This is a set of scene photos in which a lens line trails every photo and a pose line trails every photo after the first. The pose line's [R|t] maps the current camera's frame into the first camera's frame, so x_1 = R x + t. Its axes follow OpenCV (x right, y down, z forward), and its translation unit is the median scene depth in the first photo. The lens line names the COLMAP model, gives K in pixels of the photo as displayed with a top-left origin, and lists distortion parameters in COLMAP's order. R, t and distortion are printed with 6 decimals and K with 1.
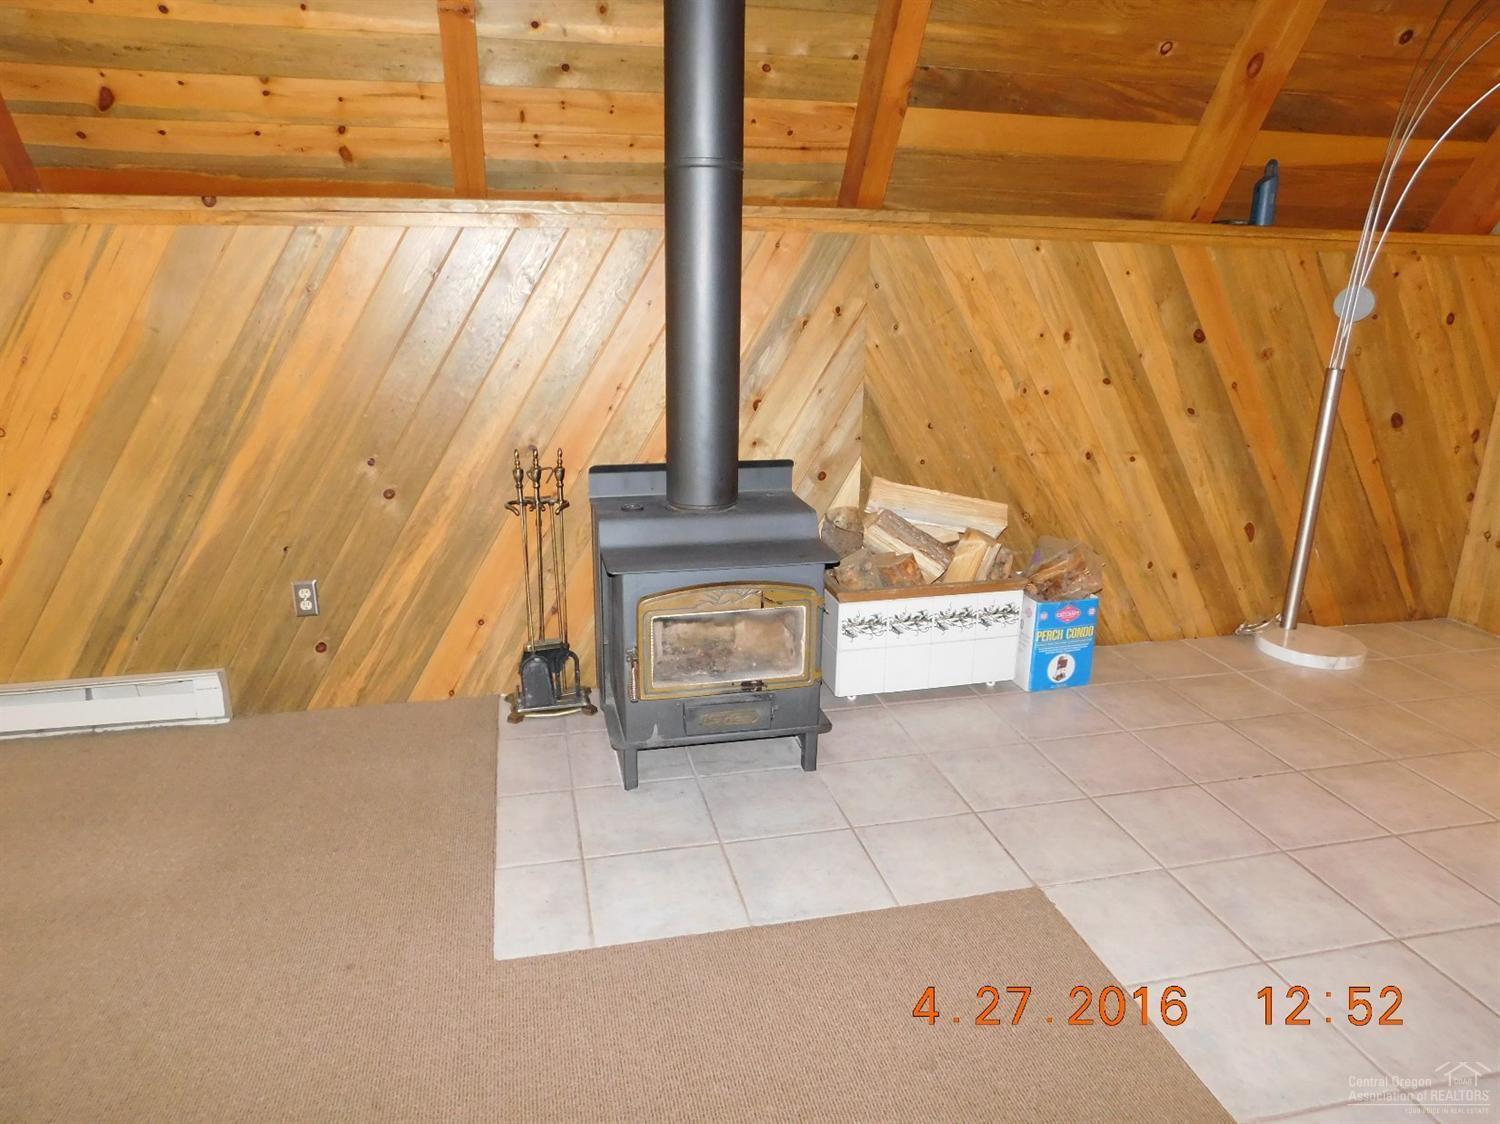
lens RADIAL K [[988.9, 0, 748.7], [0, 988.9, 560.8], [0, 0, 1]] dist [-0.037058, -0.001153]
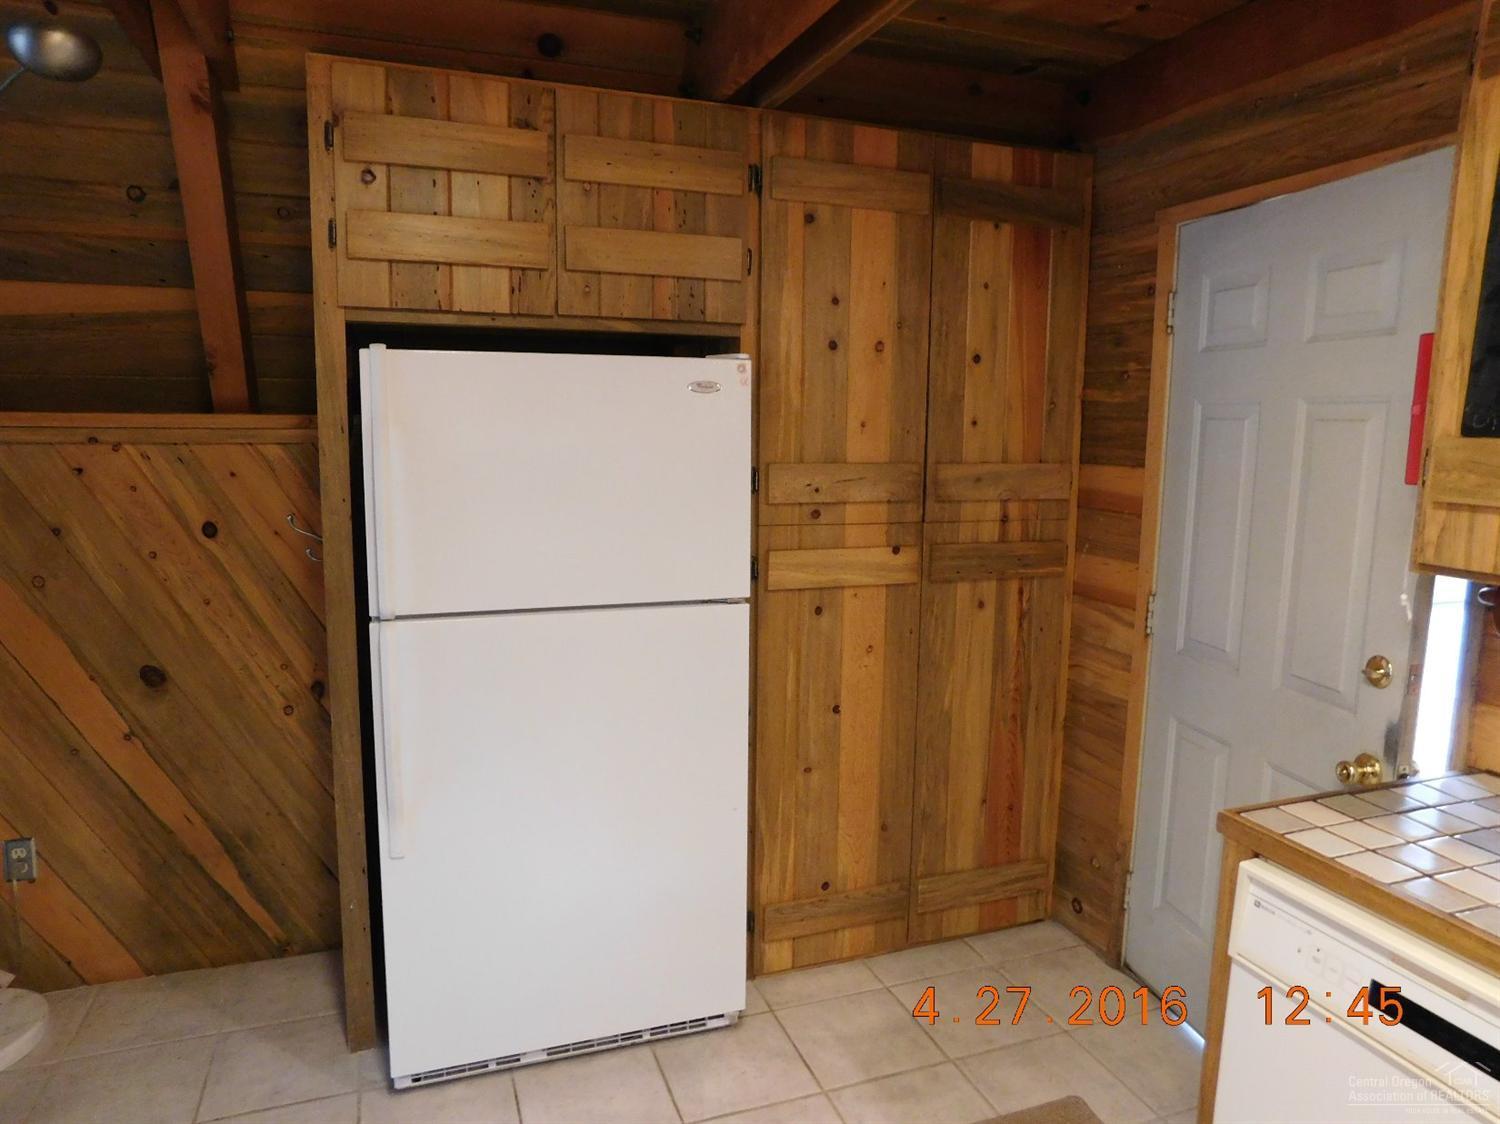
lens RADIAL K [[988.9, 0, 749.1], [0, 988.9, 564.2], [0, 0, 1]] dist [-0.037058, -0.001153]
pose [[0.993429, -0.019294, 0.112812, 0.969299], [0.036765, 0.987244, -0.154911, -0.096345], [-0.108384, 0.158041, 0.981466, 0.258280]]
